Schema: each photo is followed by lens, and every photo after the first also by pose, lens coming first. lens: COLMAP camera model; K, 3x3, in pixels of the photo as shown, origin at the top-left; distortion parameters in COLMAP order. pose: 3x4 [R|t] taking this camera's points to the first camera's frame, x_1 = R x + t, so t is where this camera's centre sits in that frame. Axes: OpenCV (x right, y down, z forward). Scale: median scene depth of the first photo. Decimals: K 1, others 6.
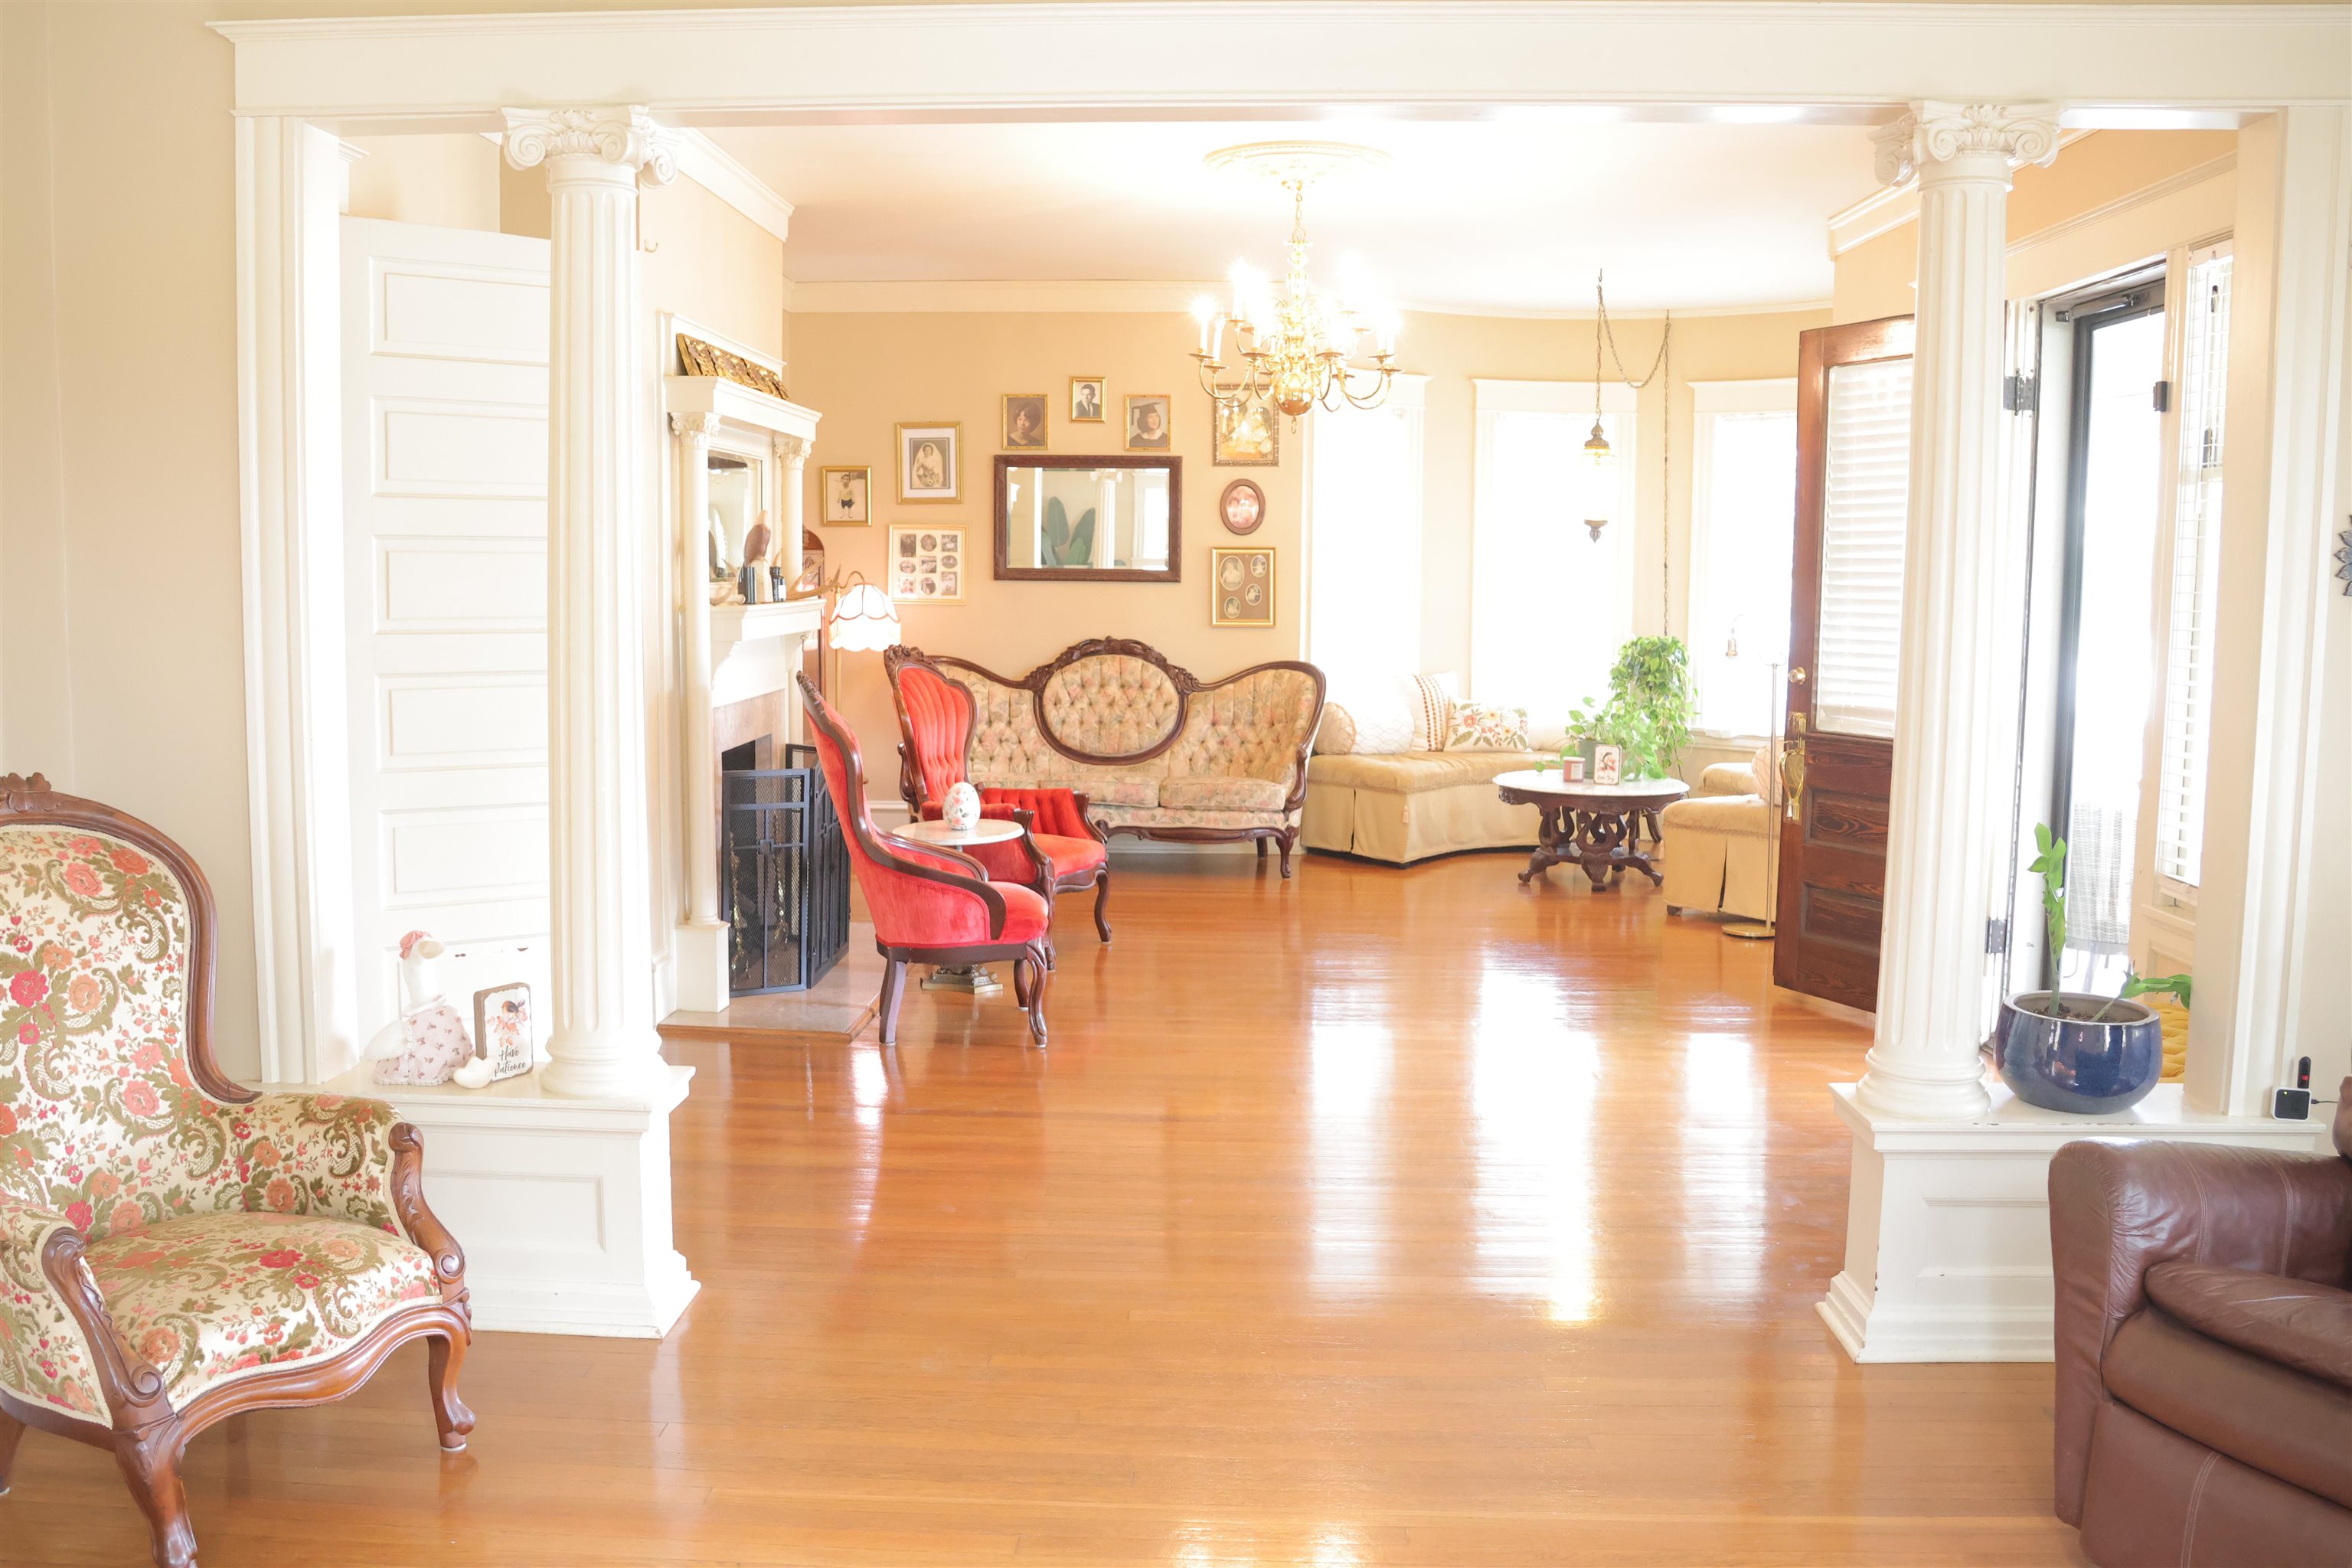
lens RADIAL K [[1977.7, 0, 1176.0], [0, 1977.7, 784.0], [0, 0, 1]] dist [-0.164064, 0.123848]
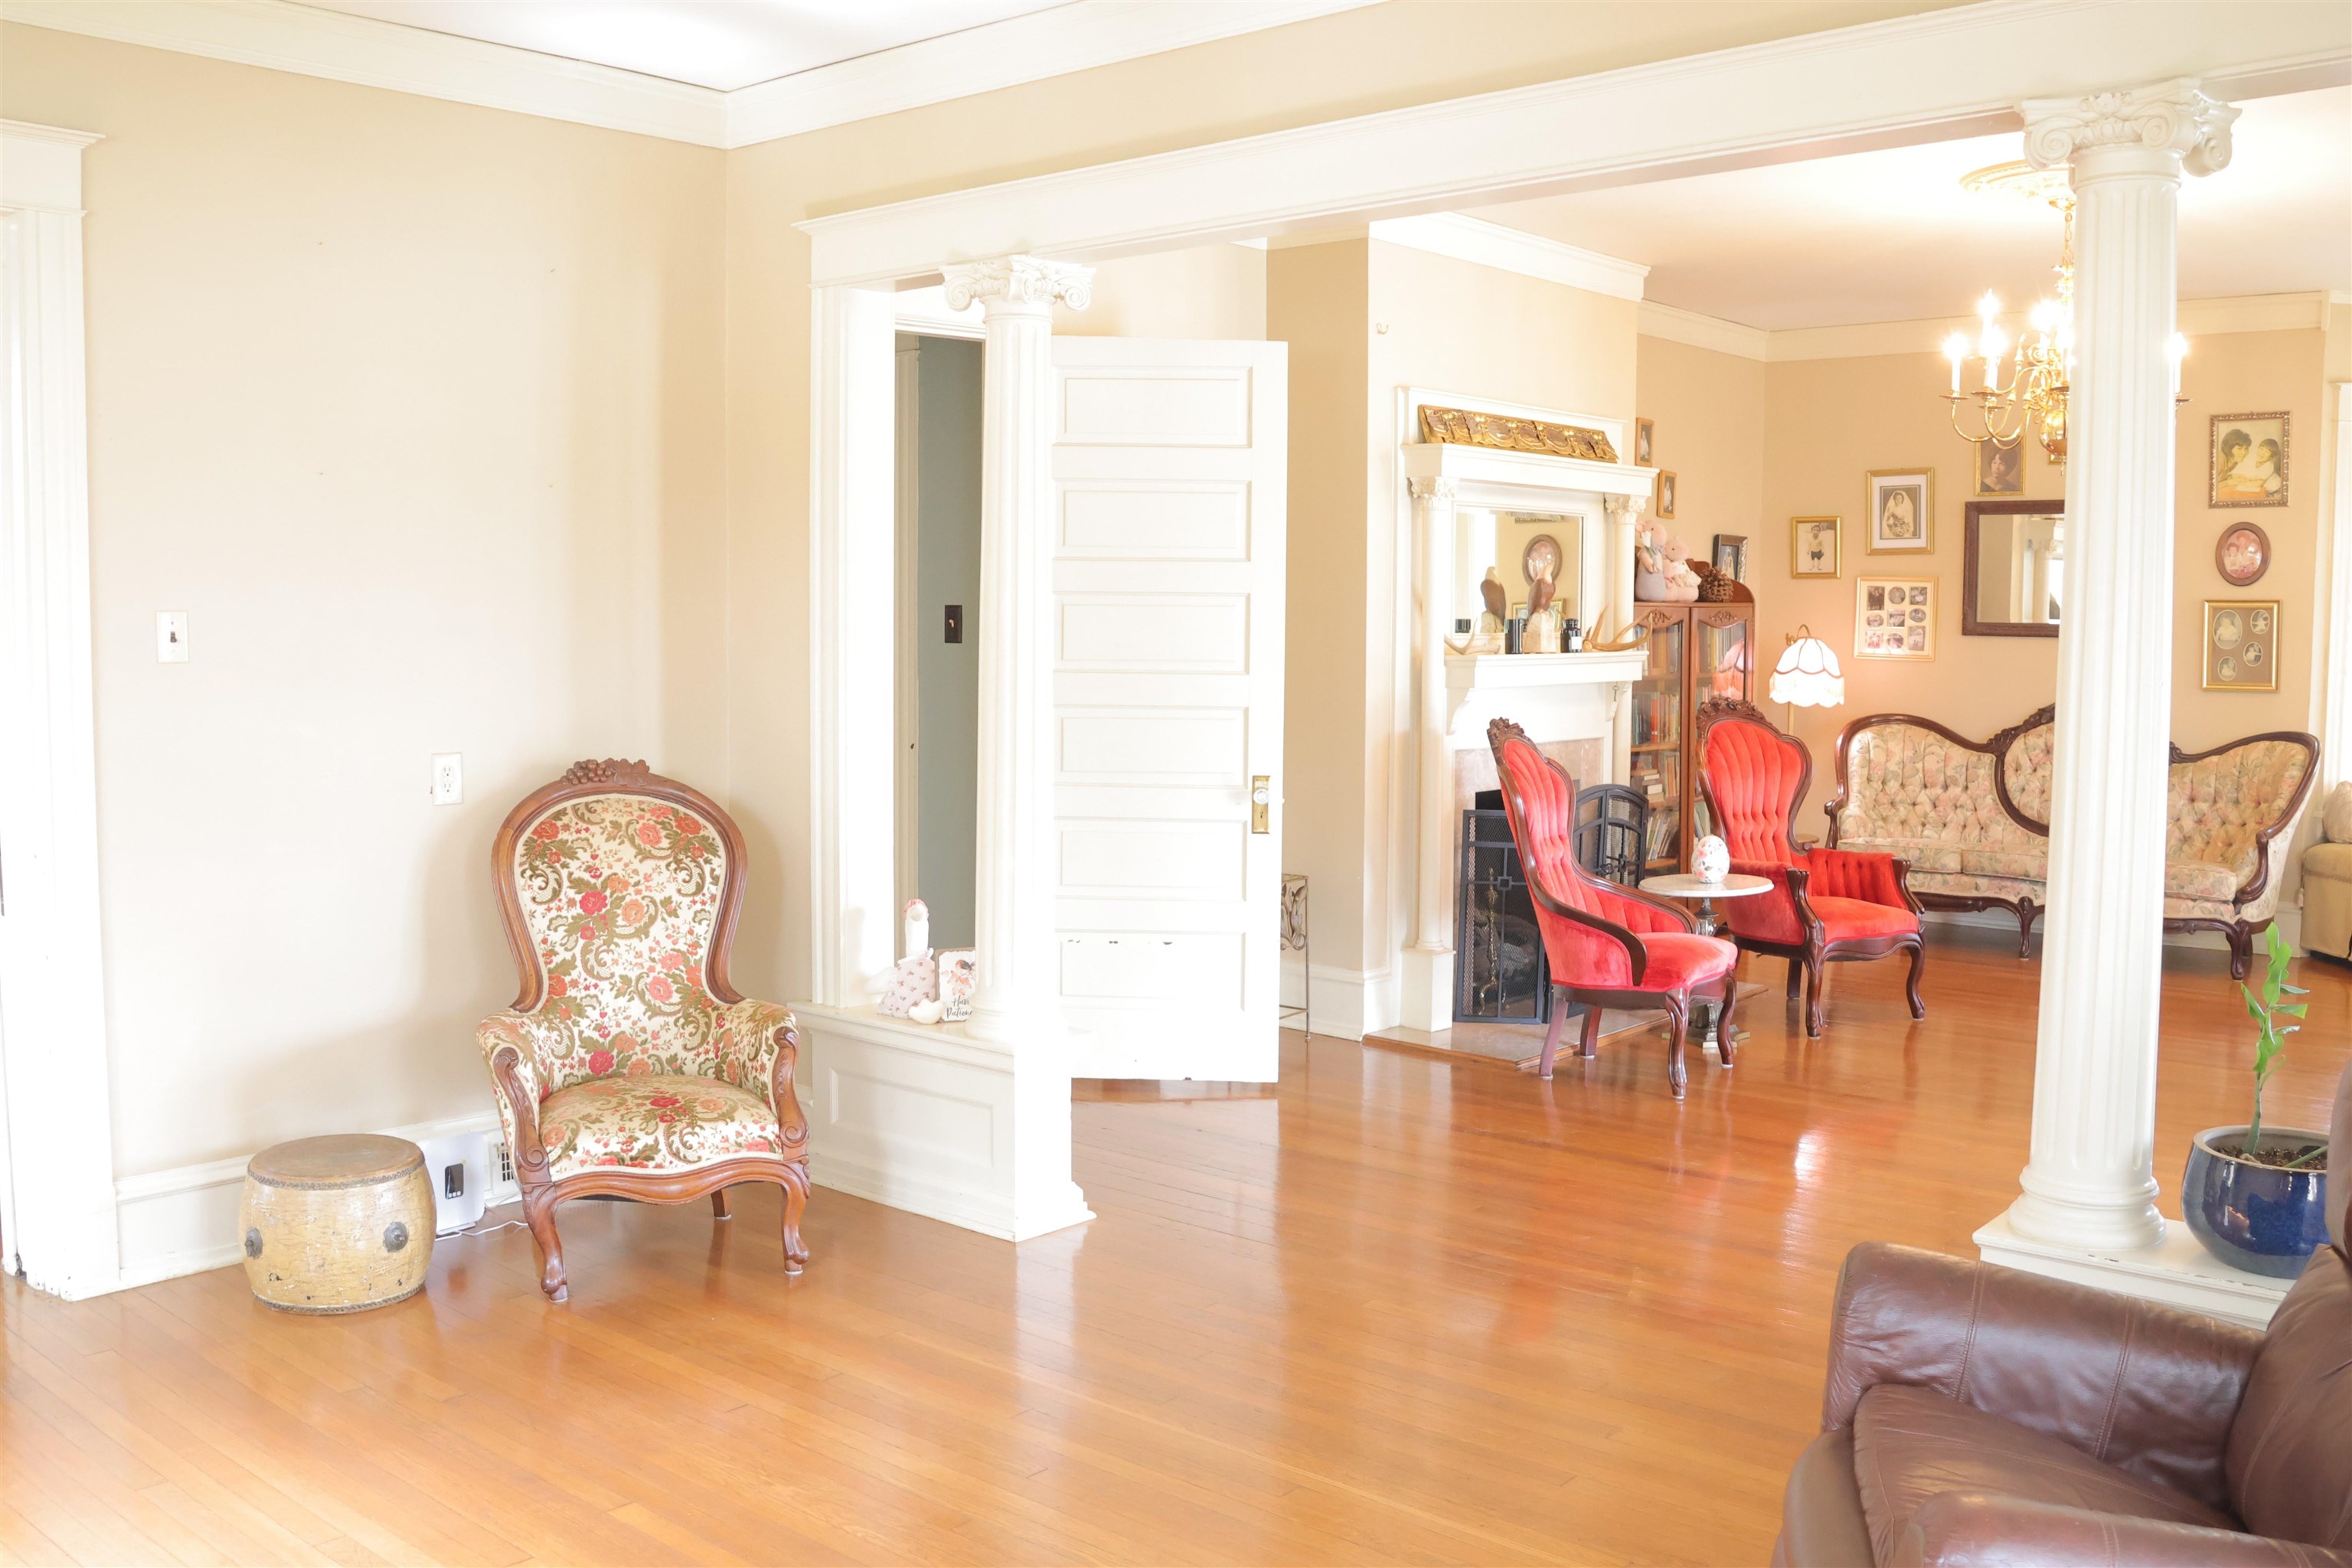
lens RADIAL K [[2115.7, 0, 1176.0], [0, 2115.7, 784.0], [0, 0, 1]] dist [-0.163994, 0.139809]
pose [[0.775355, 0.045688, -0.629871, 0.312886], [-0.065435, 0.997823, -0.008170, -0.000450], [0.628127, 0.047550, 0.776657, 0.005052]]
